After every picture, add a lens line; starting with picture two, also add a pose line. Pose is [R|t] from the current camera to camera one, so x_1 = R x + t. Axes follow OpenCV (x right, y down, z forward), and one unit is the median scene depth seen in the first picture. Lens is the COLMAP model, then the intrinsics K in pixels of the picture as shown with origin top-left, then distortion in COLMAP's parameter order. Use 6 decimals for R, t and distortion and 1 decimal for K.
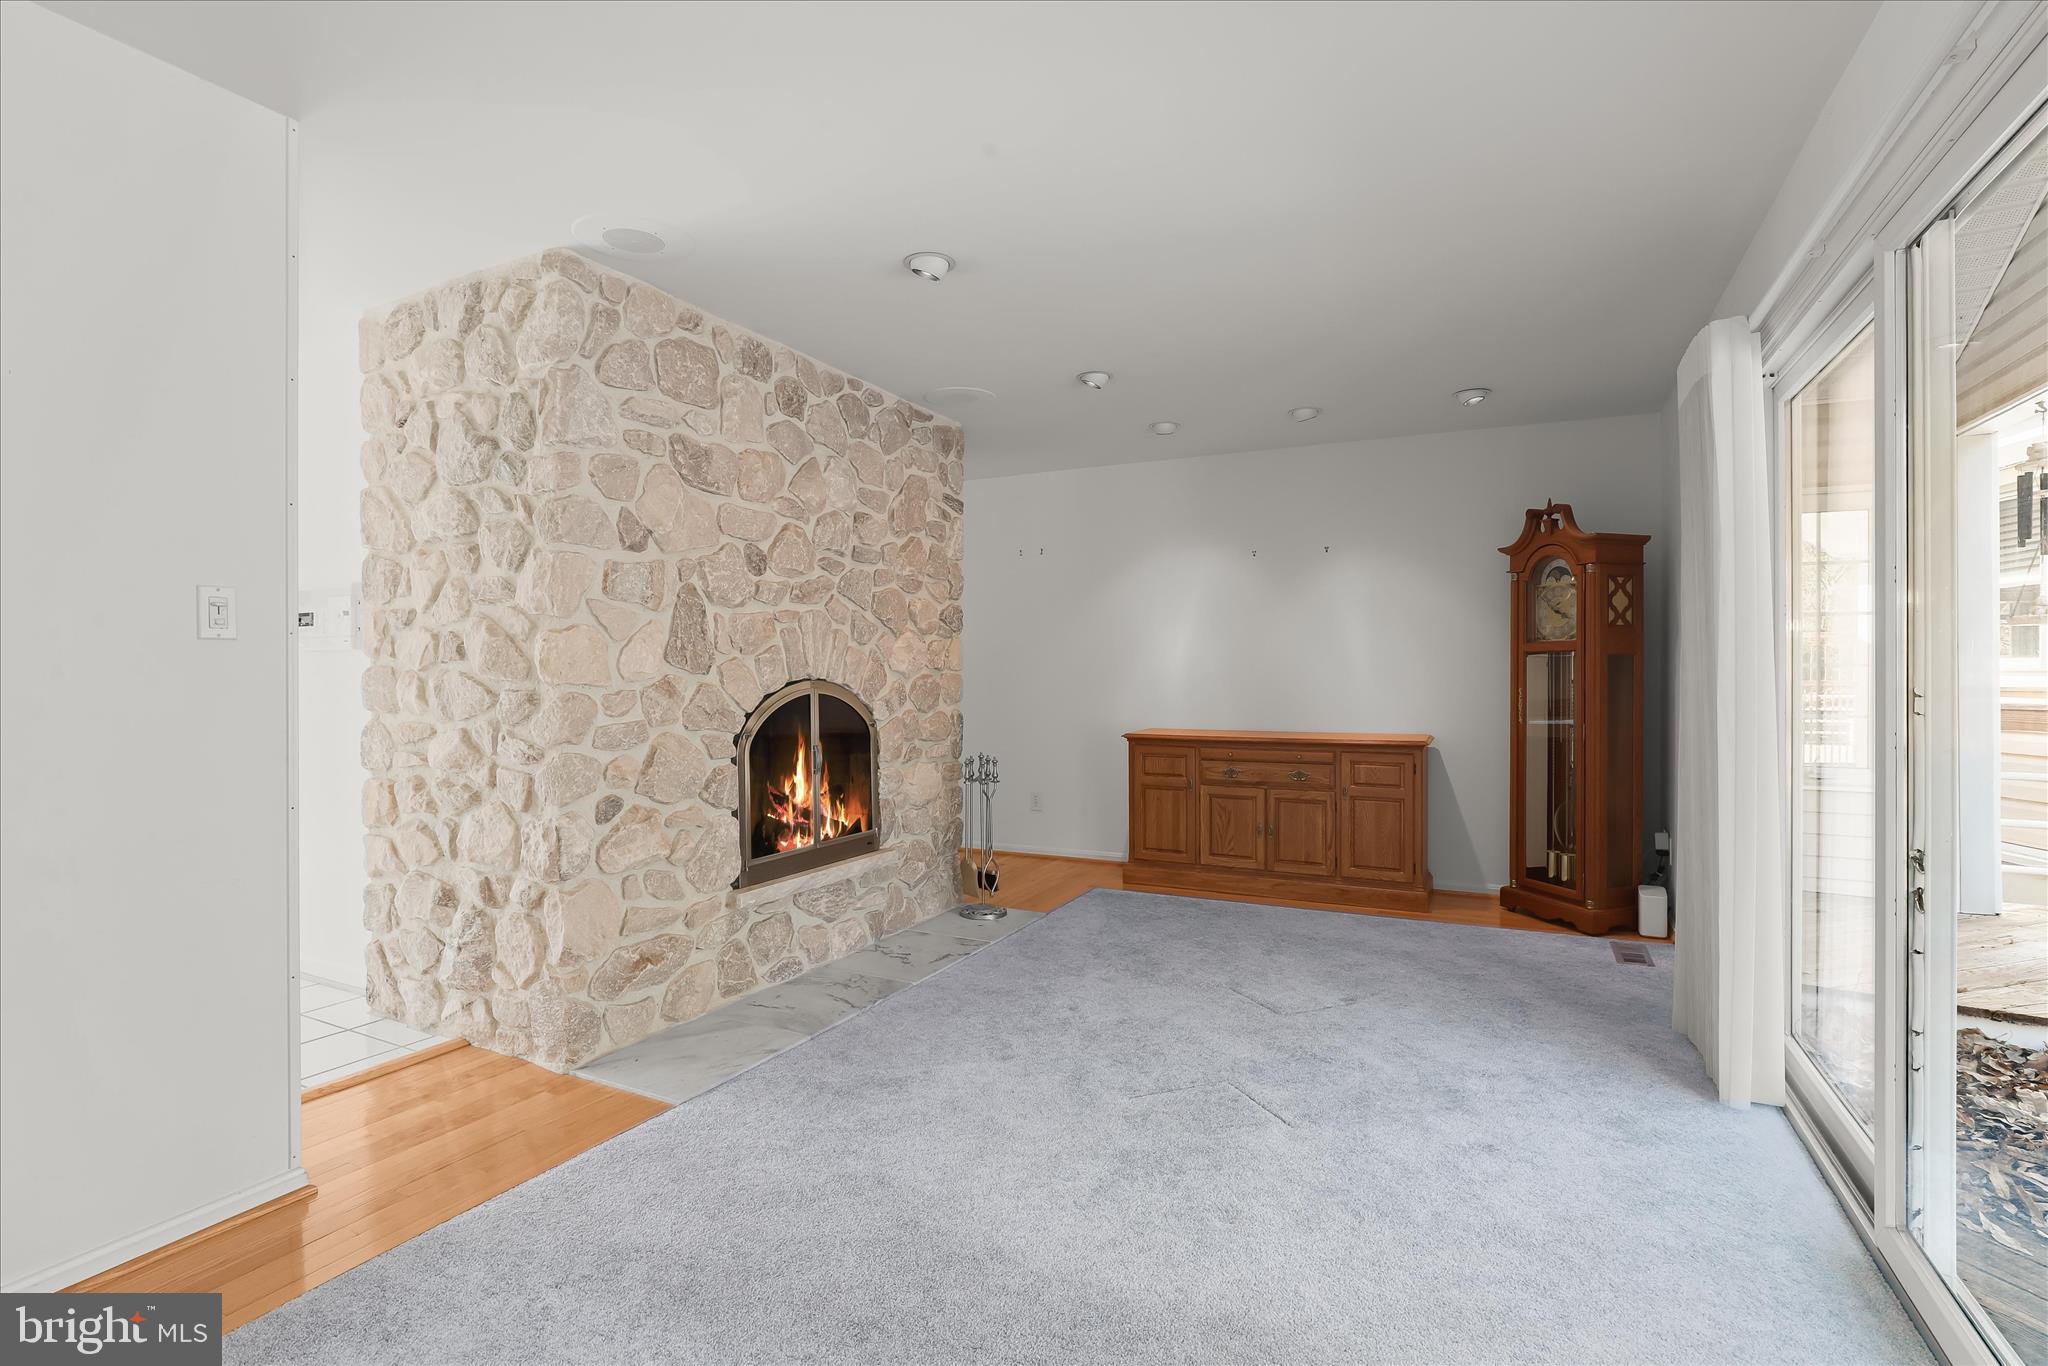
lens RADIAL K [[960.6, 0, 1023.9], [0, 960.6, 679.3], [0, 0, 1]] dist [-0.009384, 0.001088]
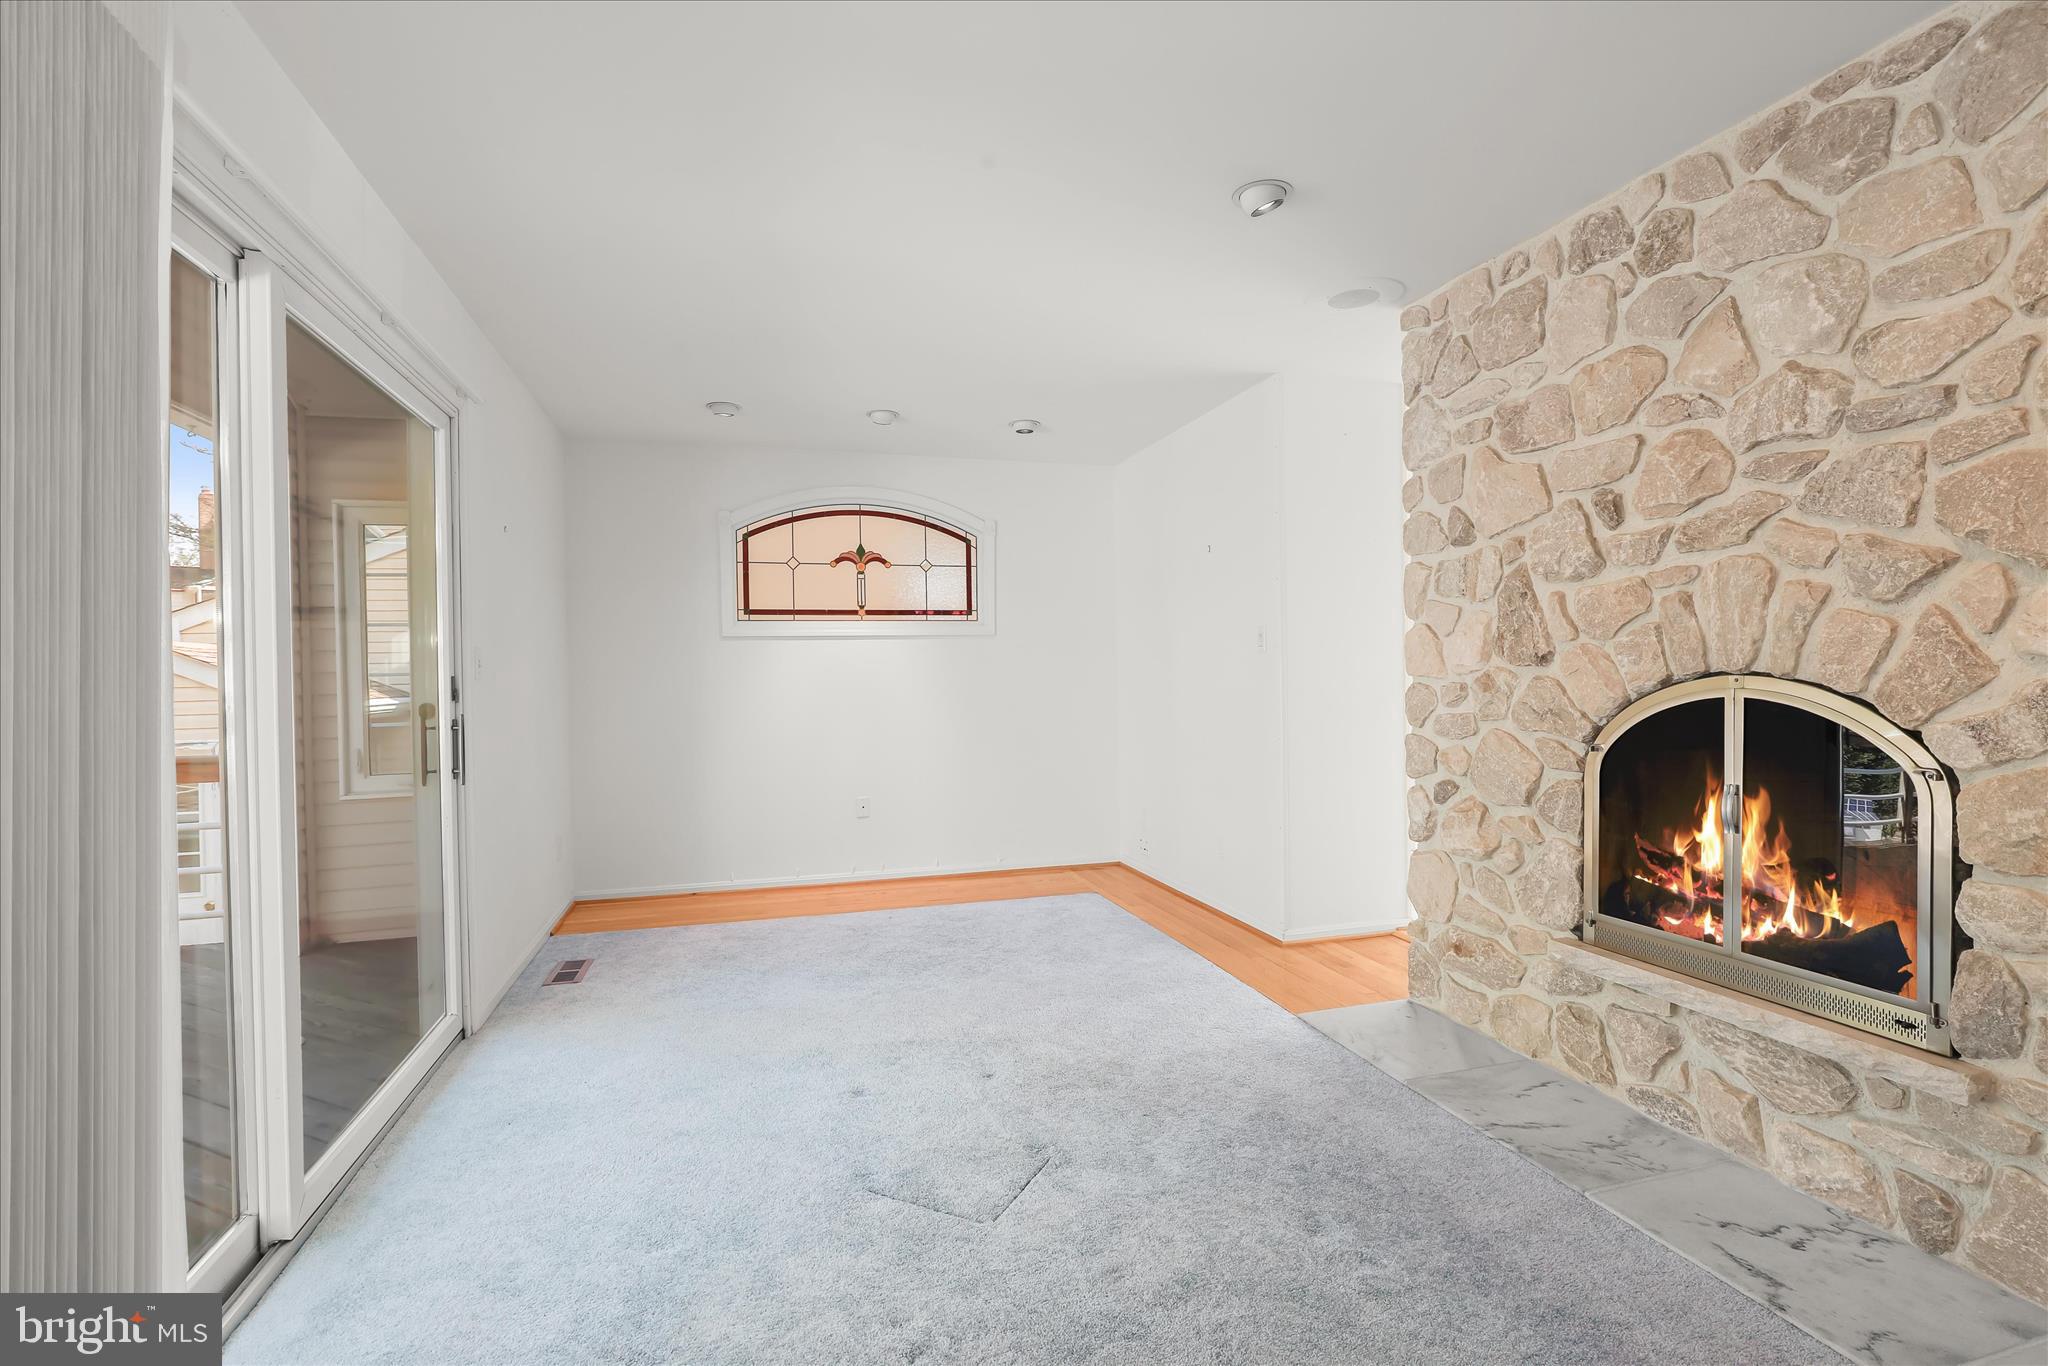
lens RADIAL K [[960.6, 0, 1027.3], [0, 960.6, 679.7], [0, 0, 1]] dist [-0.009384, 0.001088]
pose [[-0.720165, 0.024489, -0.693371, 0.551228], [0.016777, 0.999699, 0.017883, -0.015408], [0.693600, 0.001246, -0.720359, 1.225334]]
